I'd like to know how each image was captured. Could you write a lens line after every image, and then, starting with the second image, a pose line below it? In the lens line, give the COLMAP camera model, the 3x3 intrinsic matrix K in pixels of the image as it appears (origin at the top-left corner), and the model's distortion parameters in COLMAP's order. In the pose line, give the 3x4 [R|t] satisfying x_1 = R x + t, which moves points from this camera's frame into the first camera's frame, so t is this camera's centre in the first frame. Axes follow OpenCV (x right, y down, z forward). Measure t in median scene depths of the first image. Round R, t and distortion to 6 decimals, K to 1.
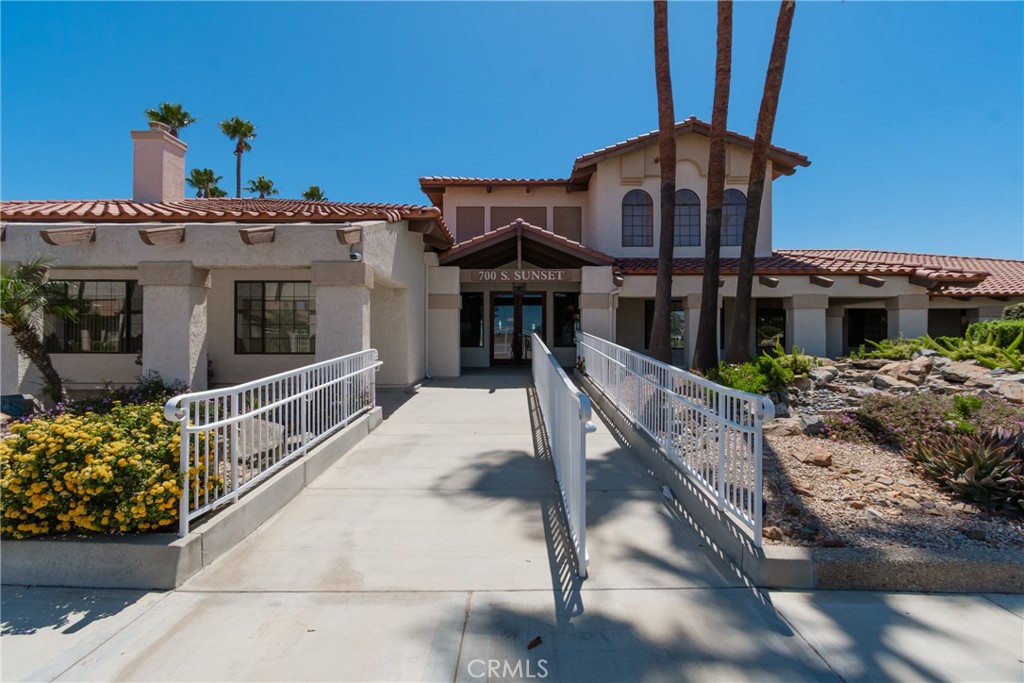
lens RADIAL K [[456.0, 0, 512.0], [0, 456.0, 341.5], [0, 0, 1]] dist [0.001366, -0.000624]
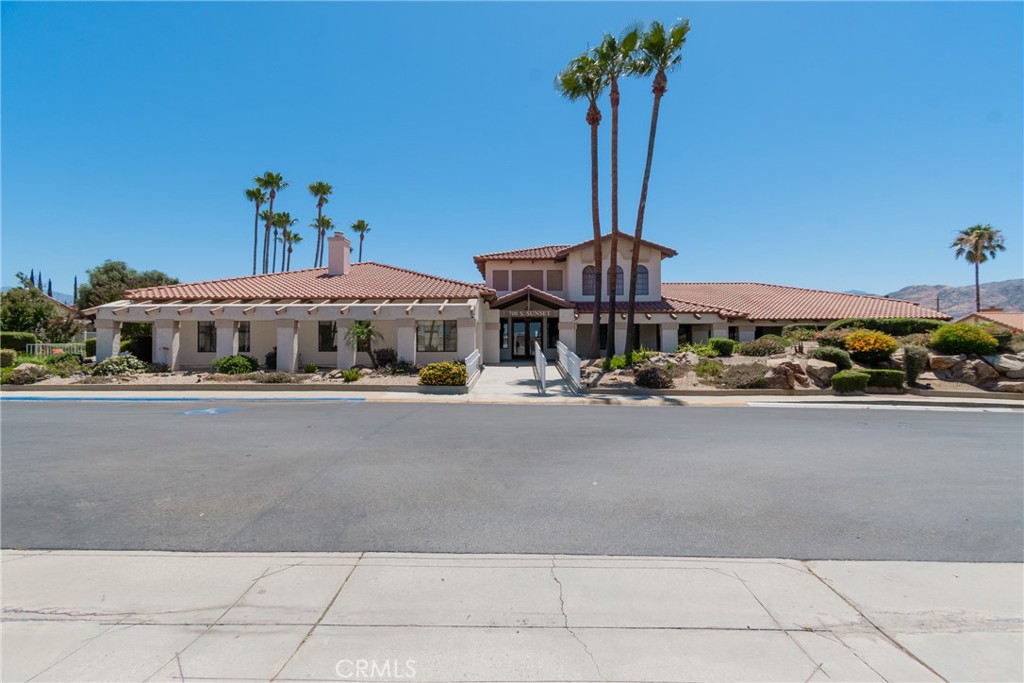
lens RADIAL K [[456.0, 0, 512.0], [0, 456.0, 341.5], [0, 0, 1]] dist [0.001366, -0.000624]
pose [[0.999980, -0.000650, -0.006365, -0.045530], [0.000635, 0.999997, -0.002314, -0.012897], [0.006366, 0.002310, 0.999977, -1.028474]]
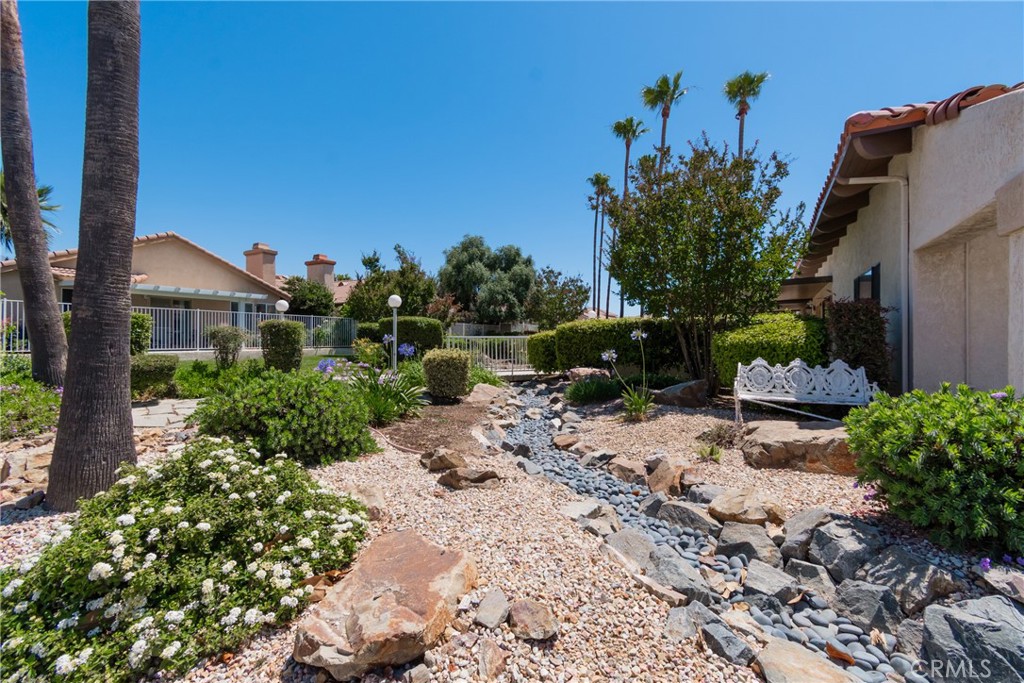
lens RADIAL K [[456.0, 0, 512.0], [0, 456.0, 341.5], [0, 0, 1]] dist [0.001366, -0.000624]
pose [[0.870700, 0.001309, -0.491813, -1.561180], [0.000964, 0.999990, 0.004367, 0.001160], [0.491813, -0.004276, 0.870690, 0.149966]]
